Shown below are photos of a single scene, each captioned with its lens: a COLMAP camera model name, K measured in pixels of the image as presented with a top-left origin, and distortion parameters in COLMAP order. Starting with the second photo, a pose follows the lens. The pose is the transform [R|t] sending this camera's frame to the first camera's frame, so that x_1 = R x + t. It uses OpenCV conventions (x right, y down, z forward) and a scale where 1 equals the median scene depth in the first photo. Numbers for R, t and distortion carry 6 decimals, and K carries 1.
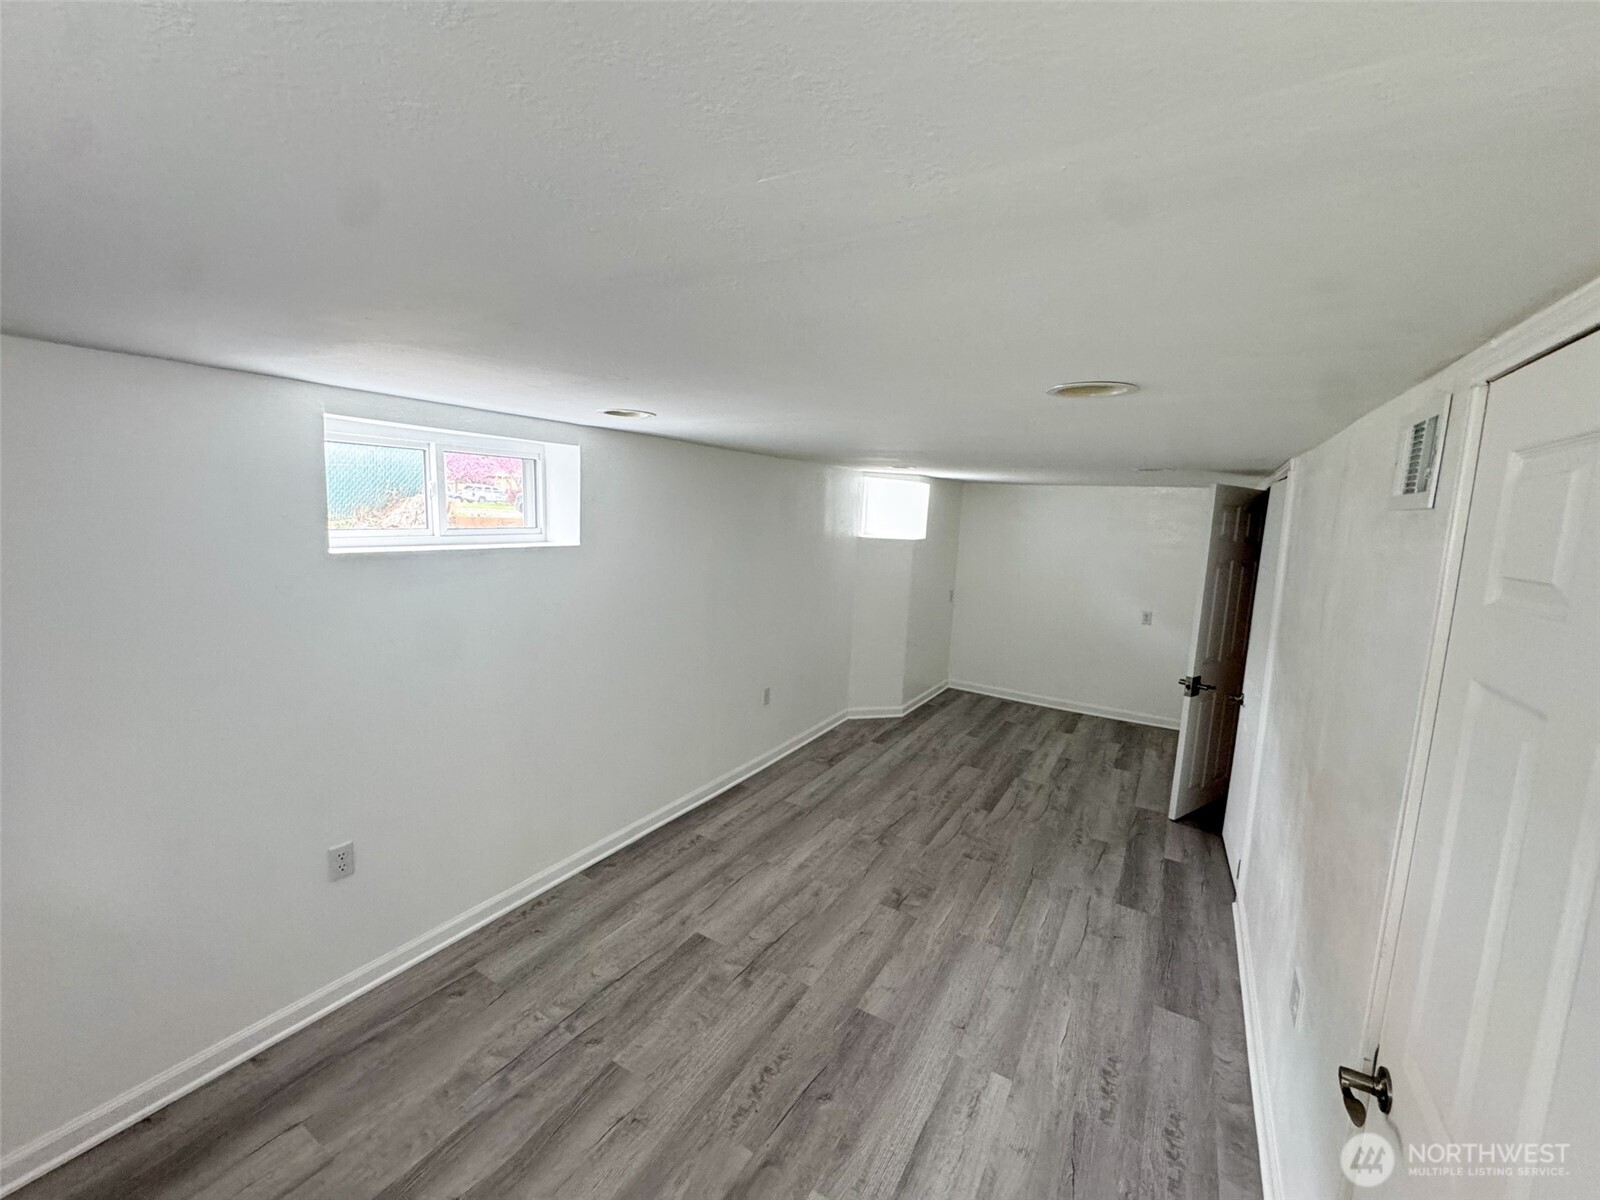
lens RADIAL K [[642.5, 0, 797.8], [0, 642.5, 594.8], [0, 0, 1]] dist [-0.005926, -0.000181]
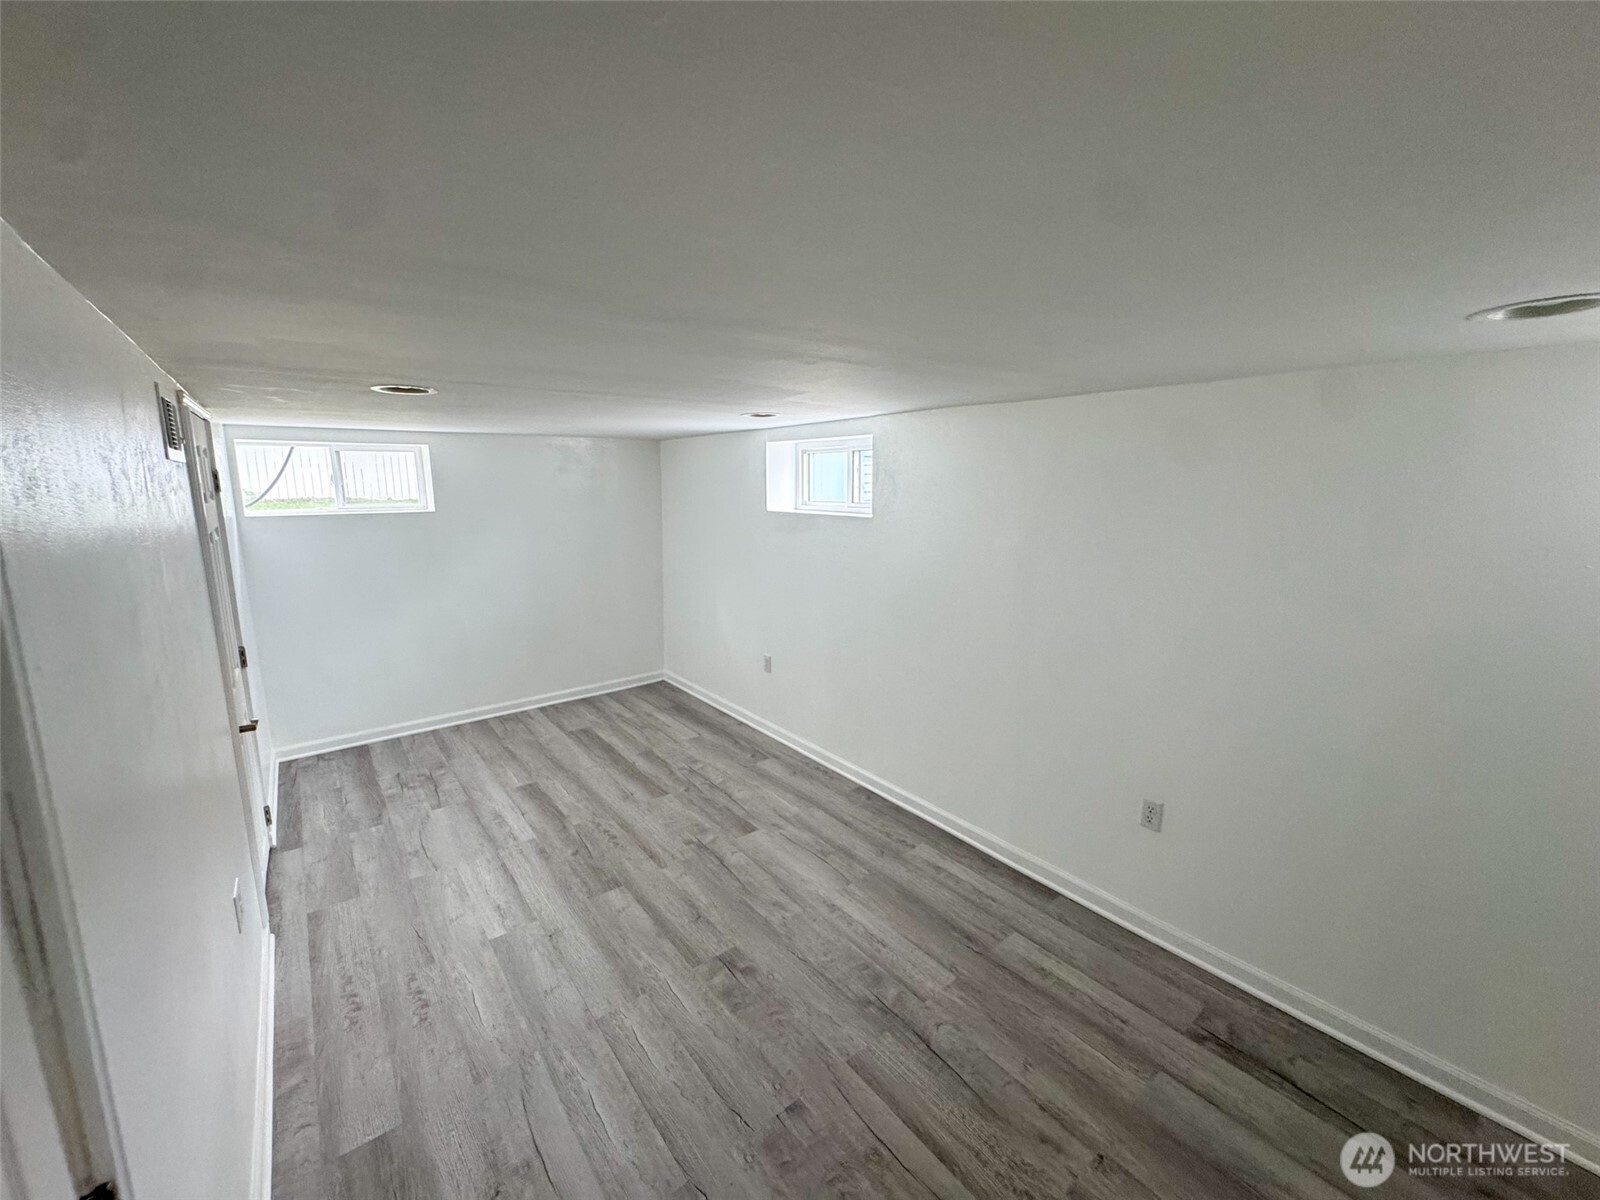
lens RADIAL K [[642.5, 0, 797.8], [0, 642.5, 594.8], [0, 0, 1]] dist [-0.005926, -0.000181]
pose [[-0.351210, 0.123509, -0.928115, 0.976062], [-0.139894, 0.973213, 0.182447, -0.155754], [0.925787, 0.193915, -0.324524, 1.497854]]
